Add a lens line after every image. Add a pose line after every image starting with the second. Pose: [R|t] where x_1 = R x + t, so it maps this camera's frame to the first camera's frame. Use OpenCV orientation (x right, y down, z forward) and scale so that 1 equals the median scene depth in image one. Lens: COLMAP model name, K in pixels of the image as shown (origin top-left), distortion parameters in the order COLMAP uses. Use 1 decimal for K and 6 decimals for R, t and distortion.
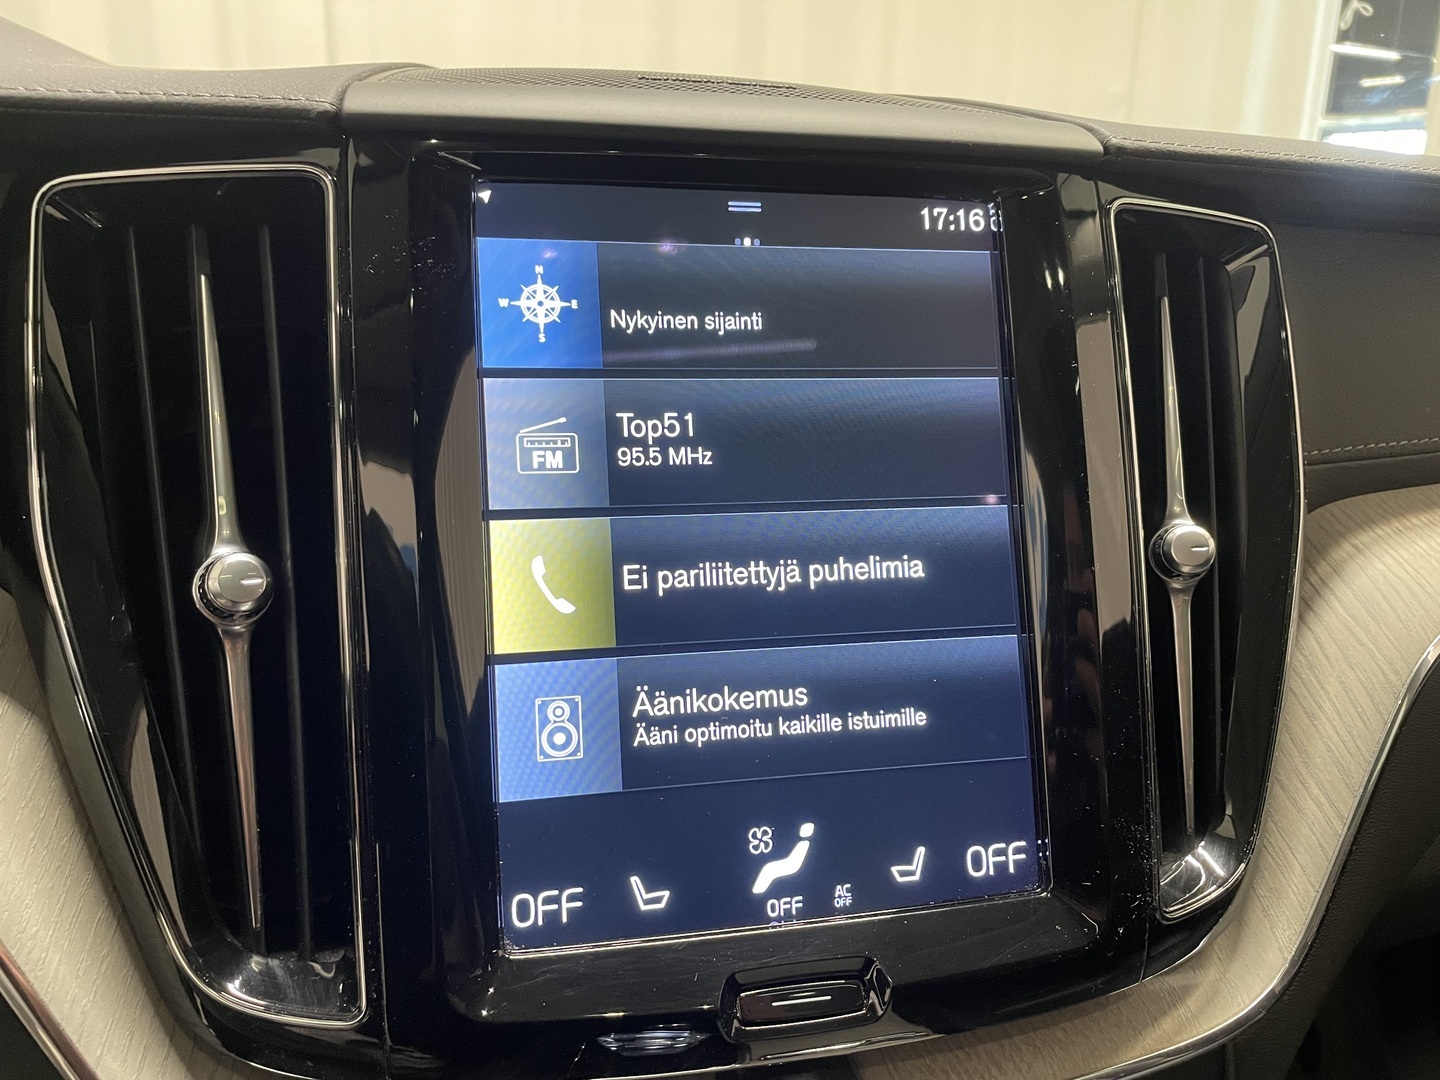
lens RADIAL K [[1080.9, 0, 716.1], [0, 1080.9, 542.9], [0, 0, 1]] dist [-0.003071, -0.041955]
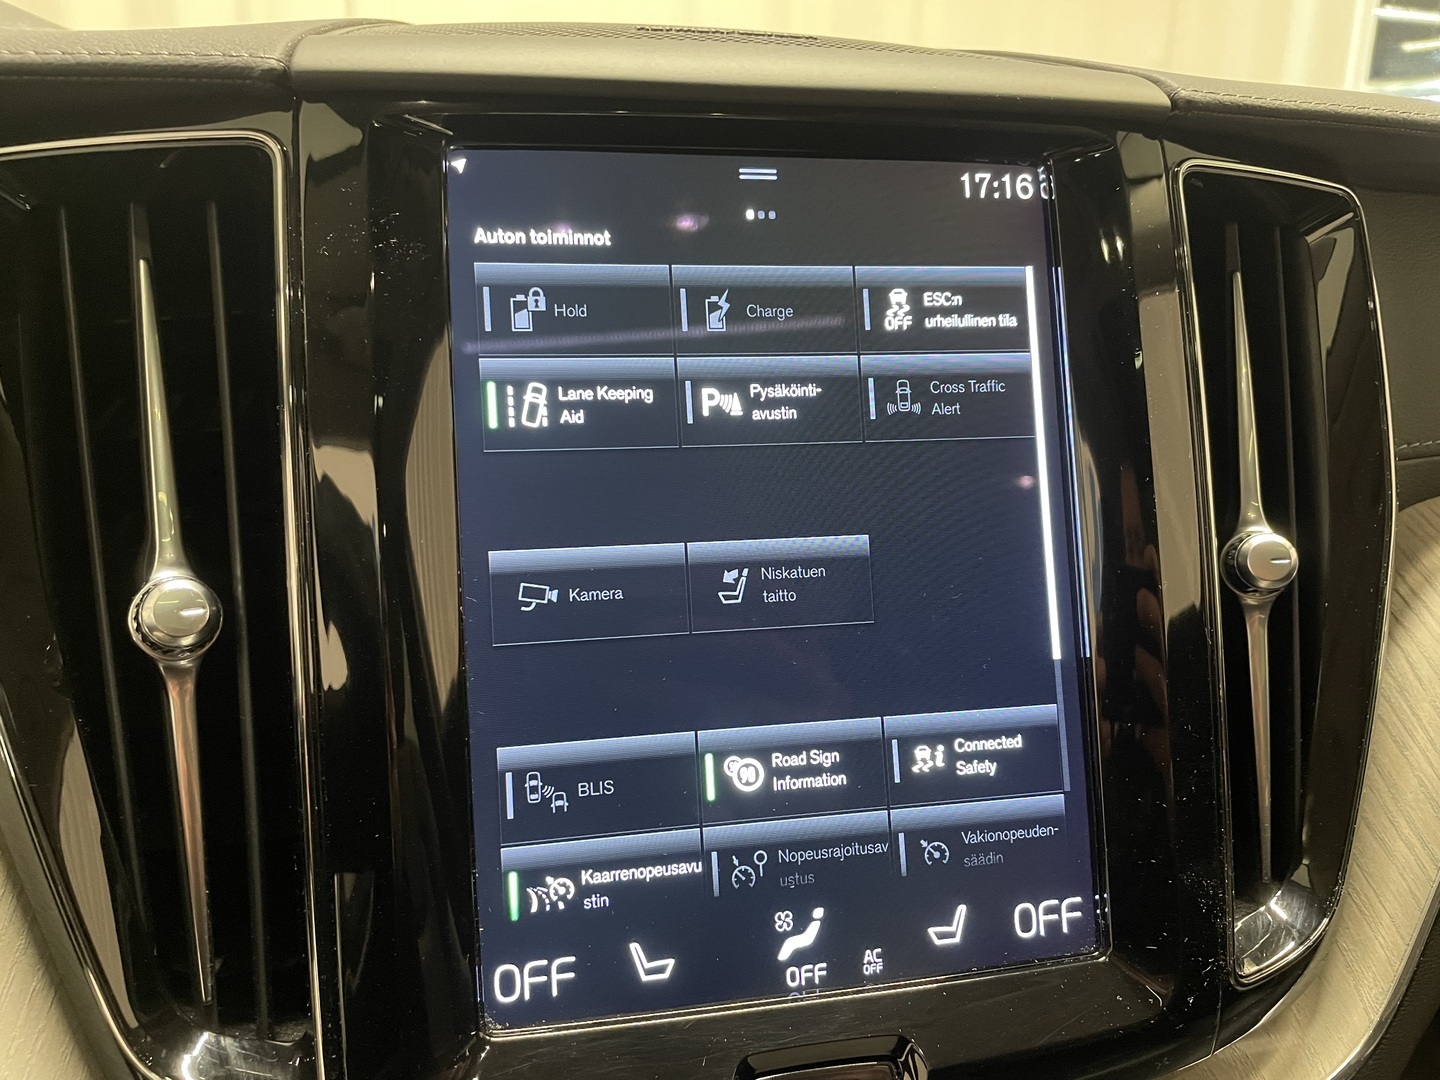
lens RADIAL K [[1080.9, 0, 721.7], [0, 1080.9, 540.4], [0, 0, 1]] dist [-0.003071, -0.041955]
pose [[0.999711, -0.004718, -0.023579, 0.016471], [0.005160, 0.999811, 0.018729, -0.032056], [0.023486, -0.018845, 0.999547, 0.122662]]
